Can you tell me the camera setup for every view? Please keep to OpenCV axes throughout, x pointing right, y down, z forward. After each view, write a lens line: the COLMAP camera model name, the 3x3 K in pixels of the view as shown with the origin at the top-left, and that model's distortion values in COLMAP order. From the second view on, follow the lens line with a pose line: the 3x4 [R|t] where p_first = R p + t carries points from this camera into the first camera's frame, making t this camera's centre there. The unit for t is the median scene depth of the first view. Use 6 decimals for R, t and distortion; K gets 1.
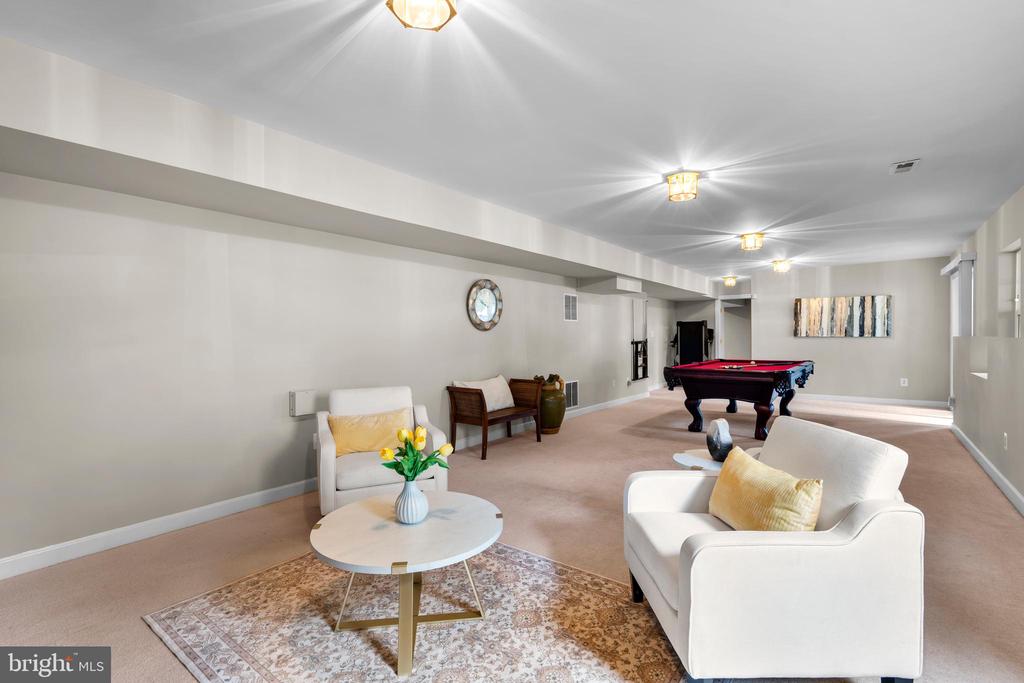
lens RADIAL K [[464.1, 0, 512.0], [0, 464.1, 341.5], [0, 0, 1]] dist [0.000171, 0.000052]
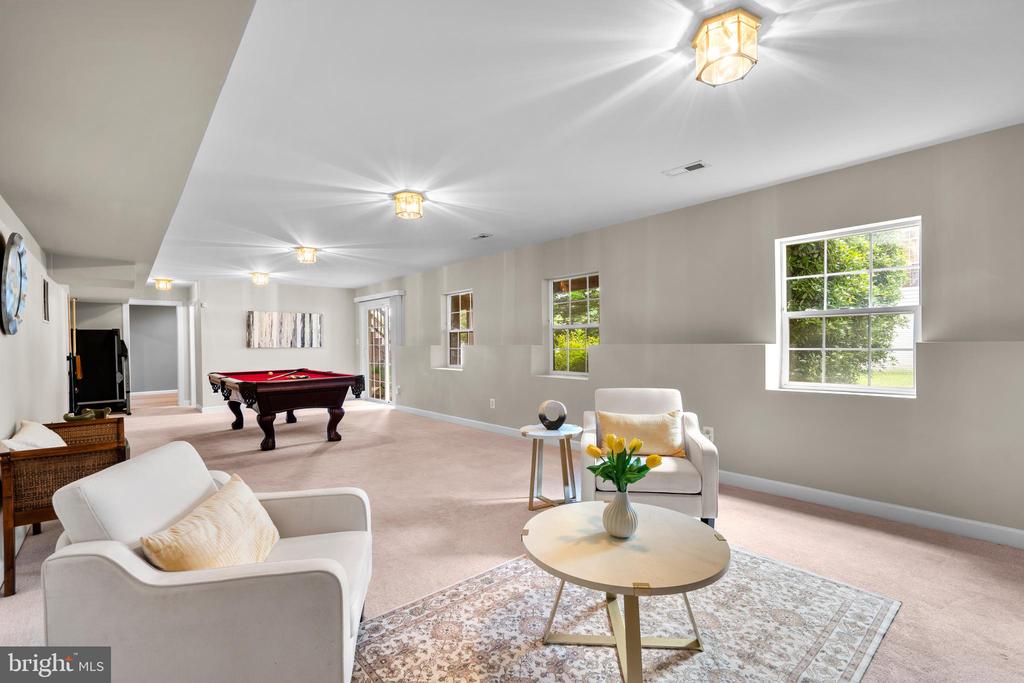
lens RADIAL K [[457.6, 0, 509.9], [0, 457.6, 347.8], [0, 0, 1]] dist [-0.000126, 0.000034]
pose [[0.213986, -0.004998, 0.976824, -0.282468], [0.020932, 0.999781, 0.000530, 0.001208], [-0.976612, 0.020333, 0.214044, 0.245619]]
